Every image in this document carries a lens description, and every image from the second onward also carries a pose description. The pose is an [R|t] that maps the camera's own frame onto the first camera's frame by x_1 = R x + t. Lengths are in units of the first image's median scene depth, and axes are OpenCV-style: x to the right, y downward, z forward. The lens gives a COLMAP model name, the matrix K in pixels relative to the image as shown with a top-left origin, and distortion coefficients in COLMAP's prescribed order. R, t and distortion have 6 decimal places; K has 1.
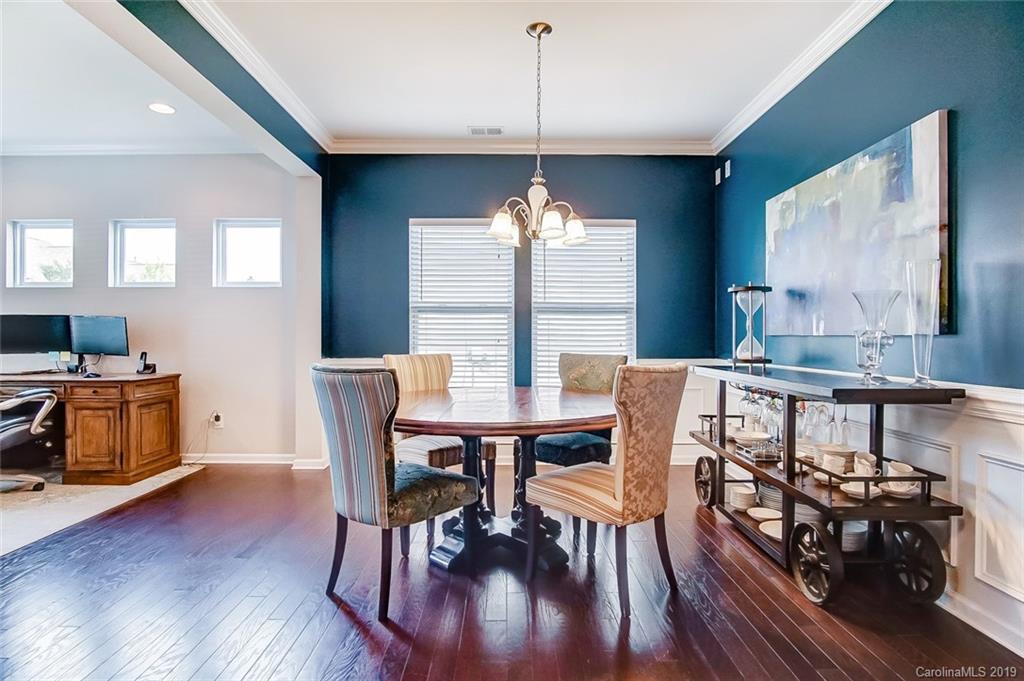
lens RADIAL K [[557.1, 0, 511.3], [0, 557.1, 334.3], [0, 0, 1]] dist [-0.034101, 0.007610]
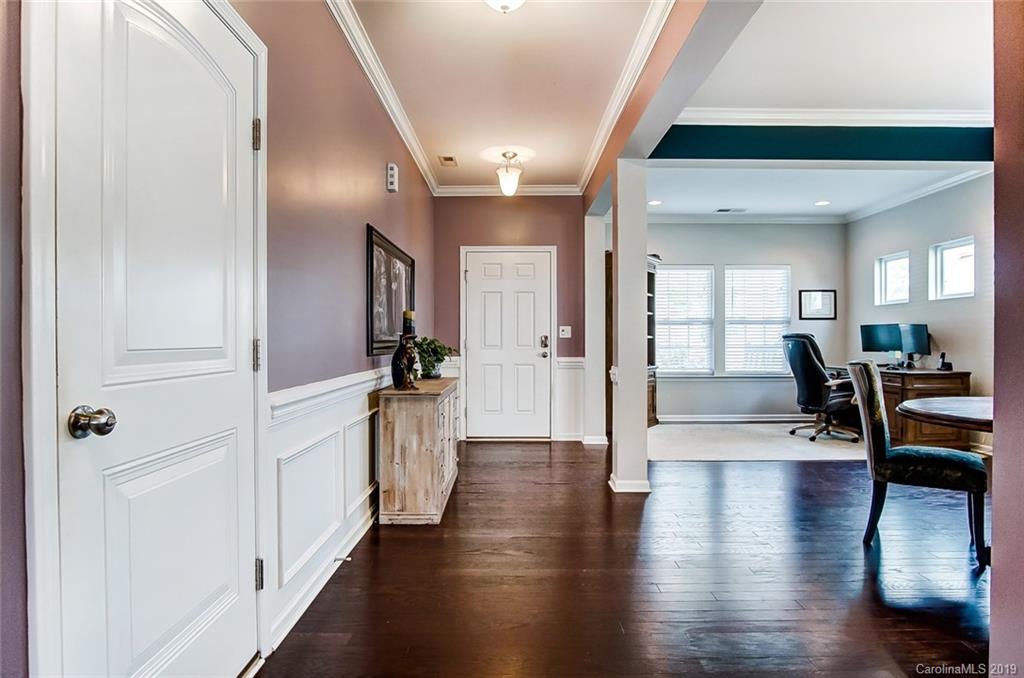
lens RADIAL K [[560.9, 0, 502.6], [0, 560.9, 345.1], [0, 0, 1]] dist [-0.027818, 0.001947]
pose [[-0.012038, 0.010119, -0.999876, 0.621506], [0.009652, 0.999903, 0.010003, -0.006281], [0.999881, -0.009531, -0.012134, 0.042887]]
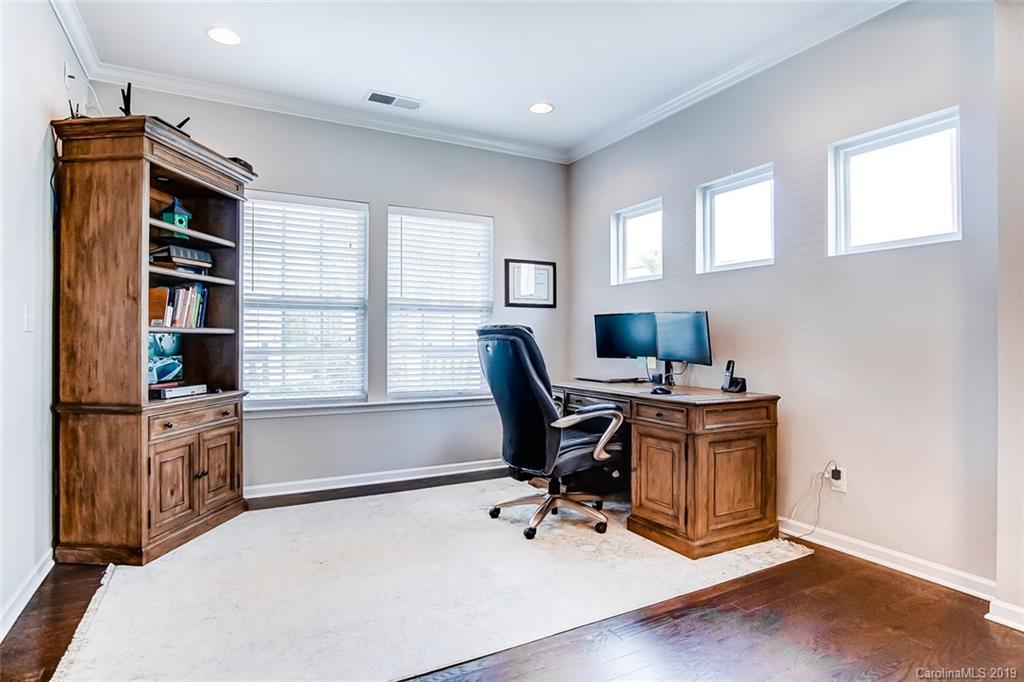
lens RADIAL K [[557.1, 0, 515.2], [0, 557.1, 335.6], [0, 0, 1]] dist [-0.034101, 0.007610]
pose [[0.478041, -0.003388, -0.878331, -0.196291], [0.002902, 0.999993, -0.002278, 0.001085], [0.878333, -0.001460, 0.478047, 0.462250]]
